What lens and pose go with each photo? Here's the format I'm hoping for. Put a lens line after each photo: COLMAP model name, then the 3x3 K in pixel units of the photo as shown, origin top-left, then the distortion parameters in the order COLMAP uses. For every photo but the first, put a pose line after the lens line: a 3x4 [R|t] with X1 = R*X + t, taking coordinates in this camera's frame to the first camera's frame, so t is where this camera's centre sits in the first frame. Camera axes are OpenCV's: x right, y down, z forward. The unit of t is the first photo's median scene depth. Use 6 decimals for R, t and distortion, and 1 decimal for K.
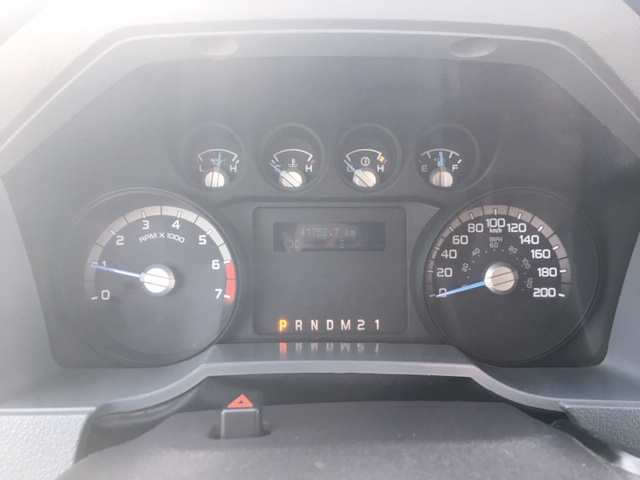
lens RADIAL K [[562.3, 0, 321.8], [0, 562.3, 239.7], [0, 0, 1]] dist [0.056411, -0.059945]
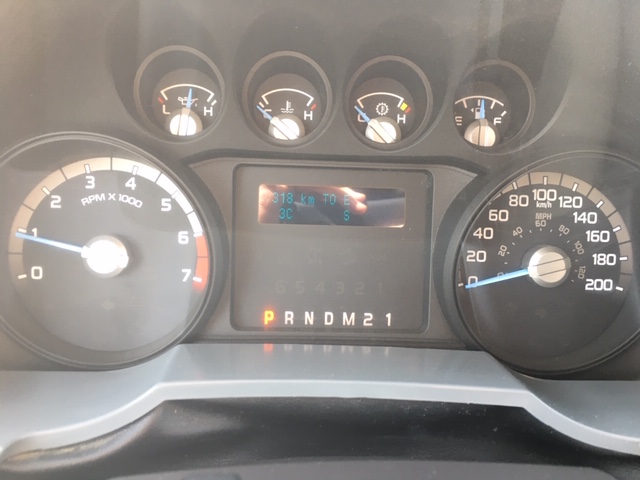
lens RADIAL K [[562.3, 0, 318.4], [0, 562.3, 240.8], [0, 0, 1]] dist [0.056411, -0.059945]
pose [[0.998985, 0.031135, 0.032548, -0.029012], [-0.033677, 0.996167, 0.080727, -0.019986], [-0.029910, -0.081741, 0.996205, 0.228677]]
